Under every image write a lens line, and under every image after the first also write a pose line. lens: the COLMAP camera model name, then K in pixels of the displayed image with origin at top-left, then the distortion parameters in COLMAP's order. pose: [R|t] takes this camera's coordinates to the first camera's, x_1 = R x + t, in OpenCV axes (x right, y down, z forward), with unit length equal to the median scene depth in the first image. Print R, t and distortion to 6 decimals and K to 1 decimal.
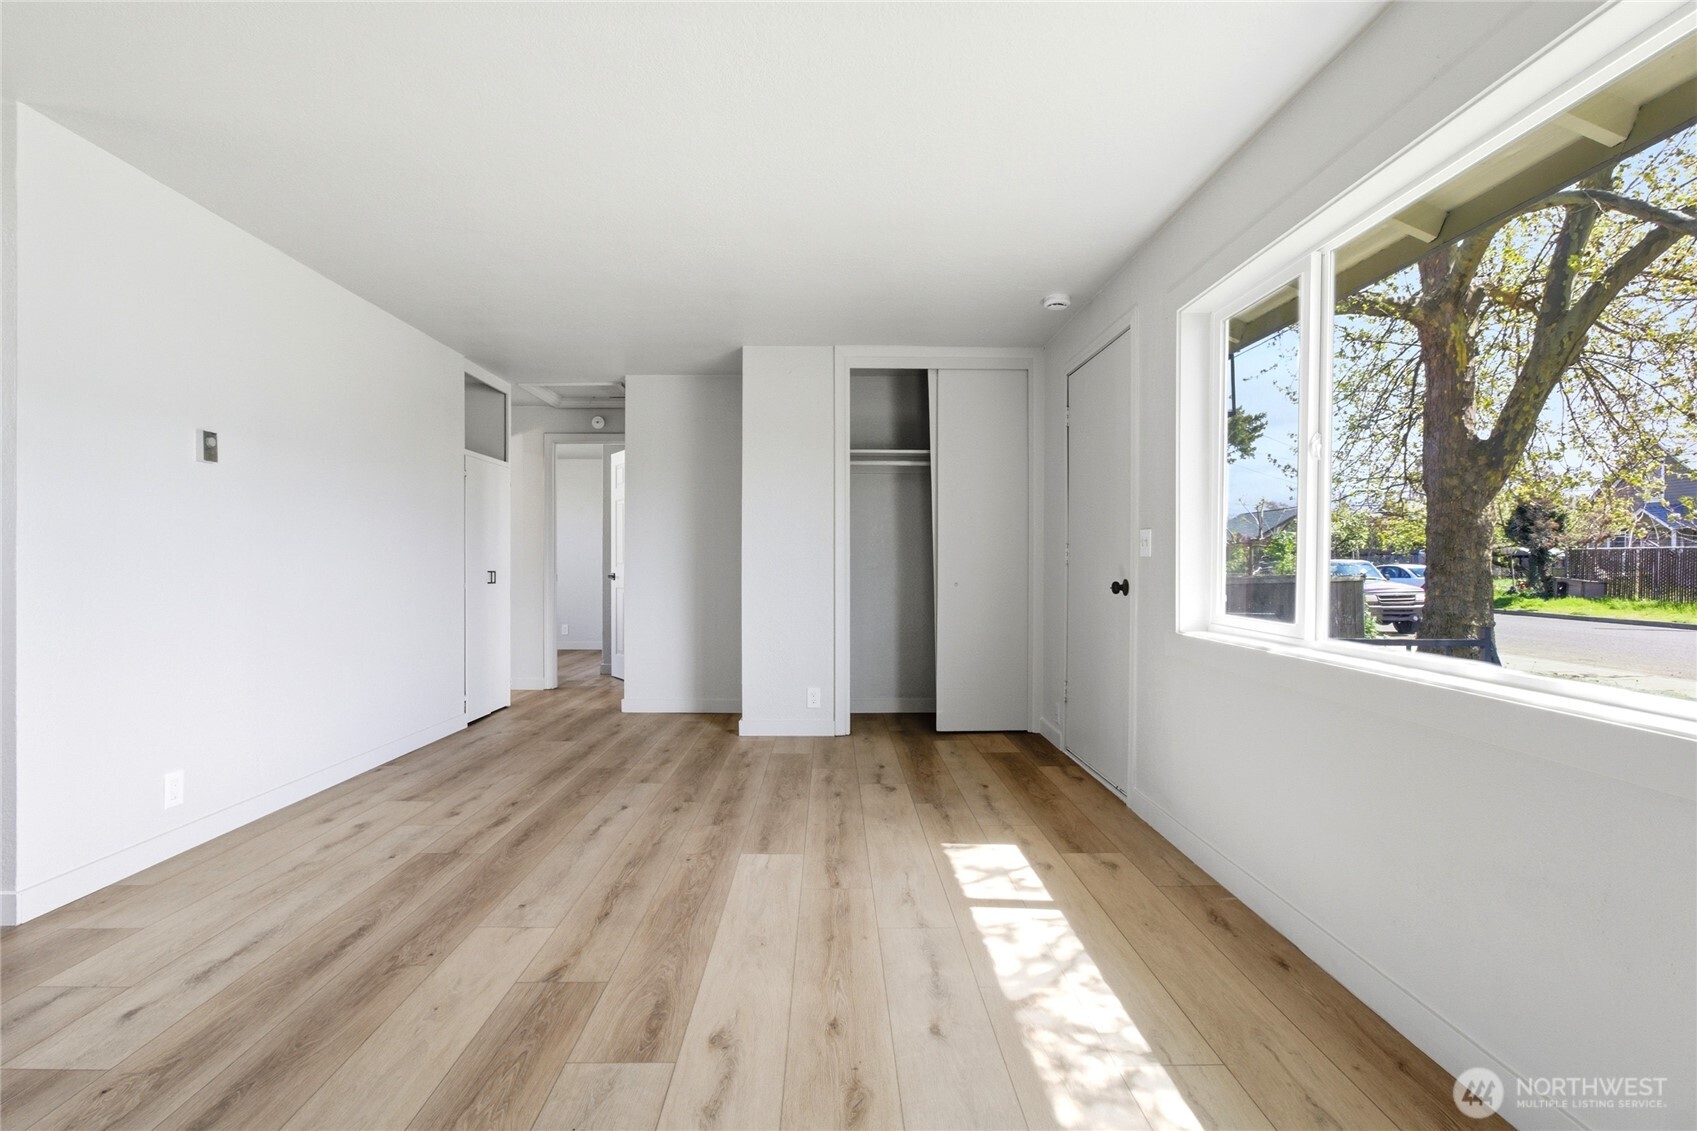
lens RADIAL K [[792.0, 0, 845.4], [0, 792.0, 571.0], [0, 0, 1]] dist [-0.009697, 0.005194]
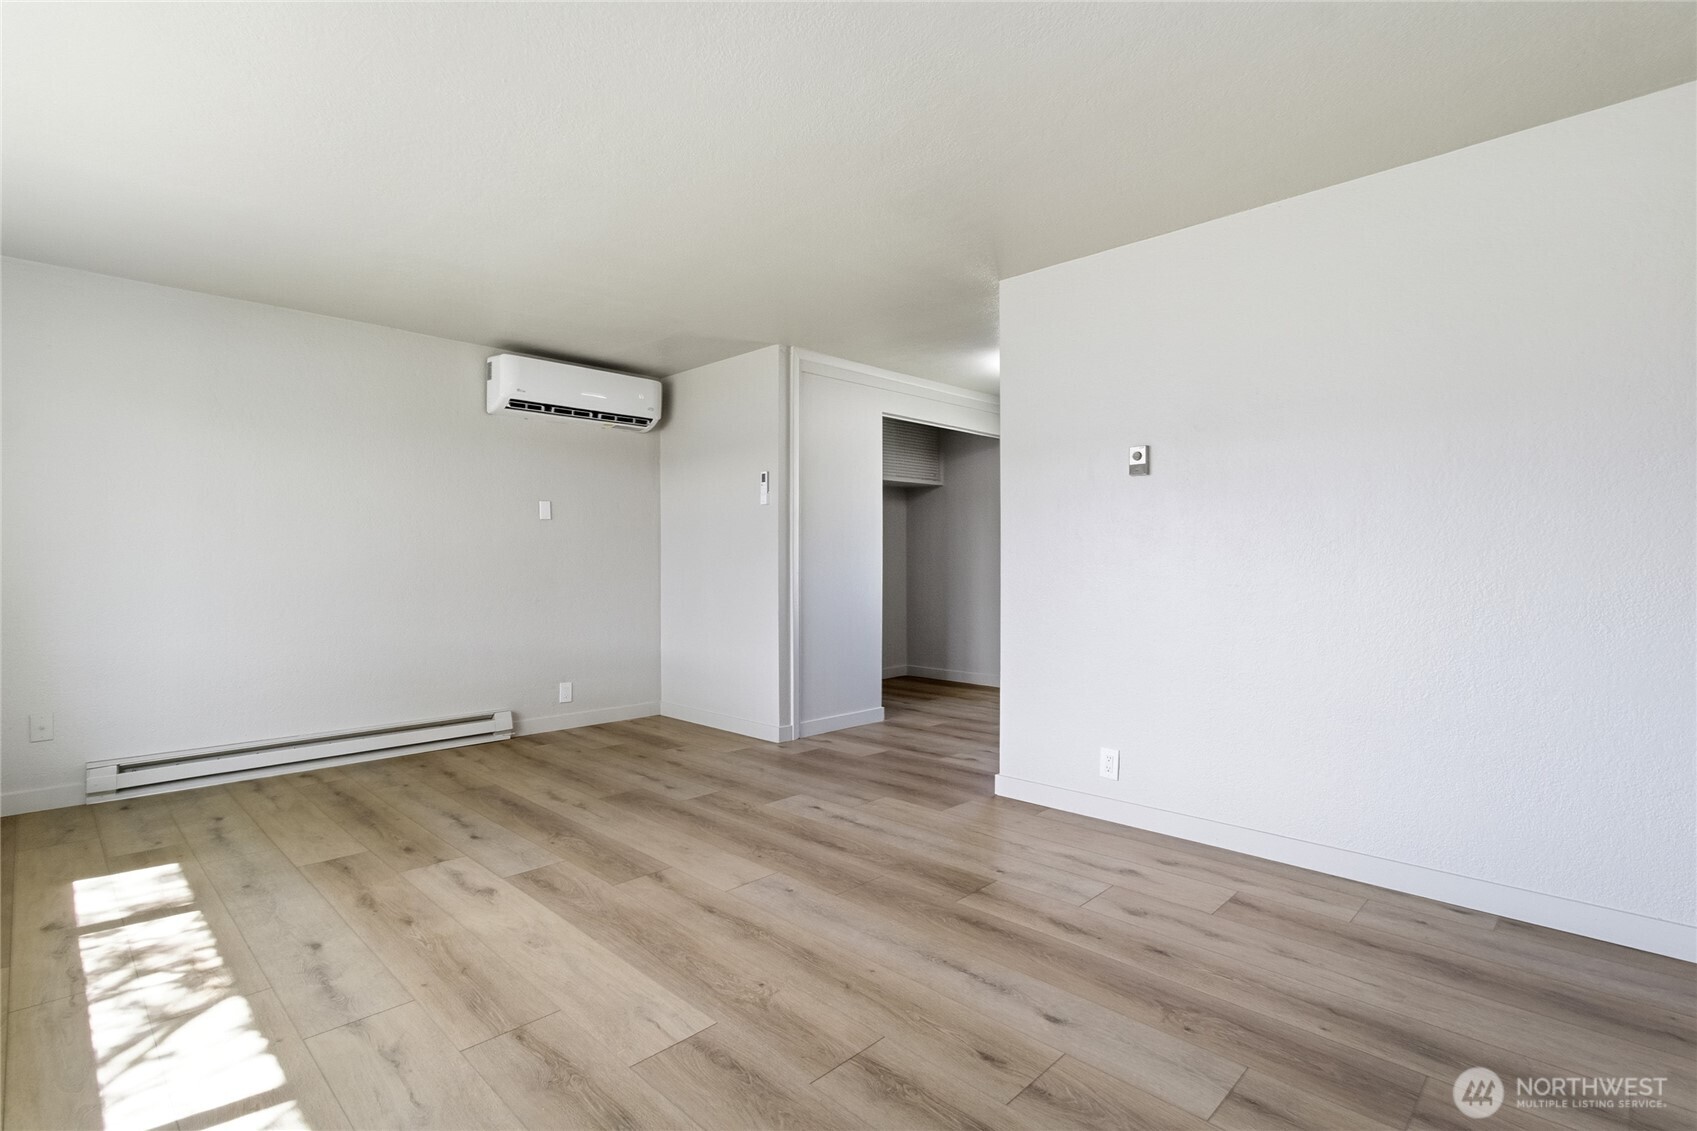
lens RADIAL K [[792.0, 0, 856.2], [0, 792.0, 564.7], [0, 0, 1]] dist [-0.009697, 0.005194]
pose [[-0.703470, -0.005286, -0.710705, 0.271272], [-0.010943, 0.999934, 0.003395, -0.022469], [0.710641, 0.010166, -0.703481, 1.670423]]
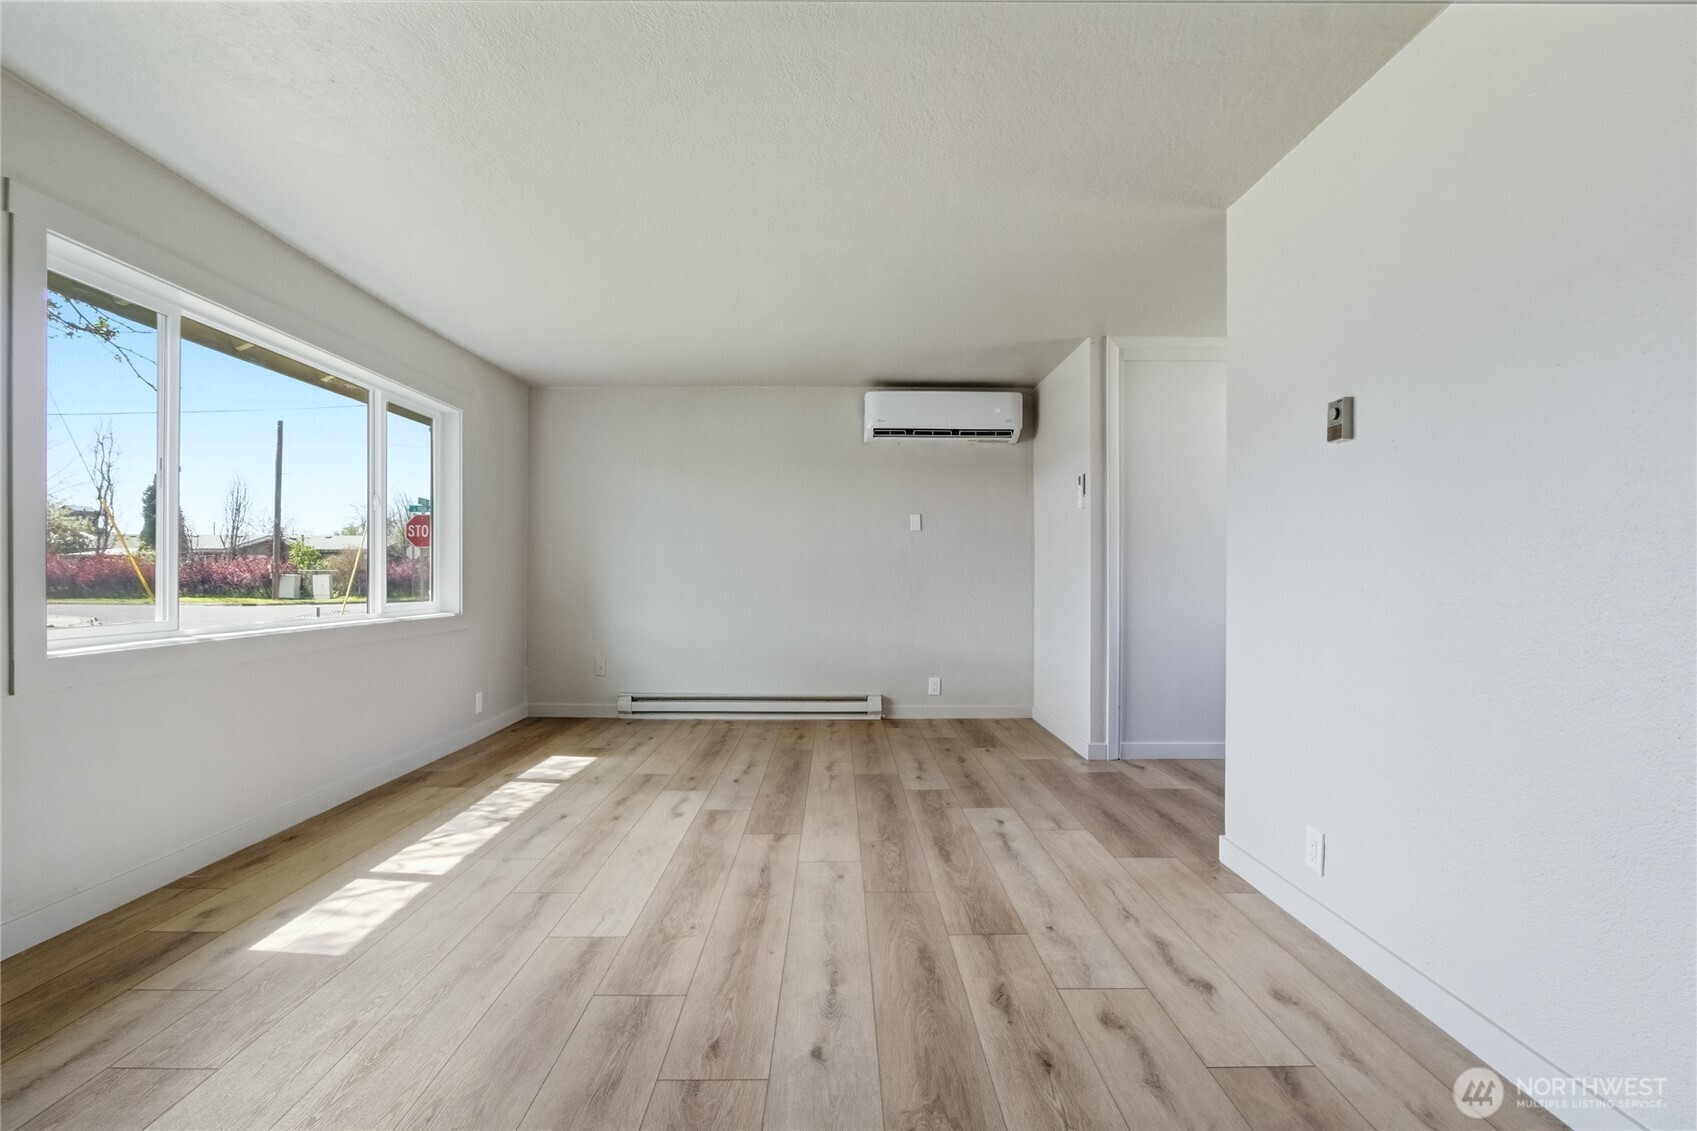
lens RADIAL K [[792.0, 0, 862.3], [0, 792.0, 563.5], [0, 0, 1]] dist [-0.009697, 0.005194]
pose [[-0.999889, -0.010413, -0.010694, -0.389134], [-0.010384, 0.999942, -0.002804, -0.019144], [0.010723, -0.002693, -0.999939, 1.959881]]
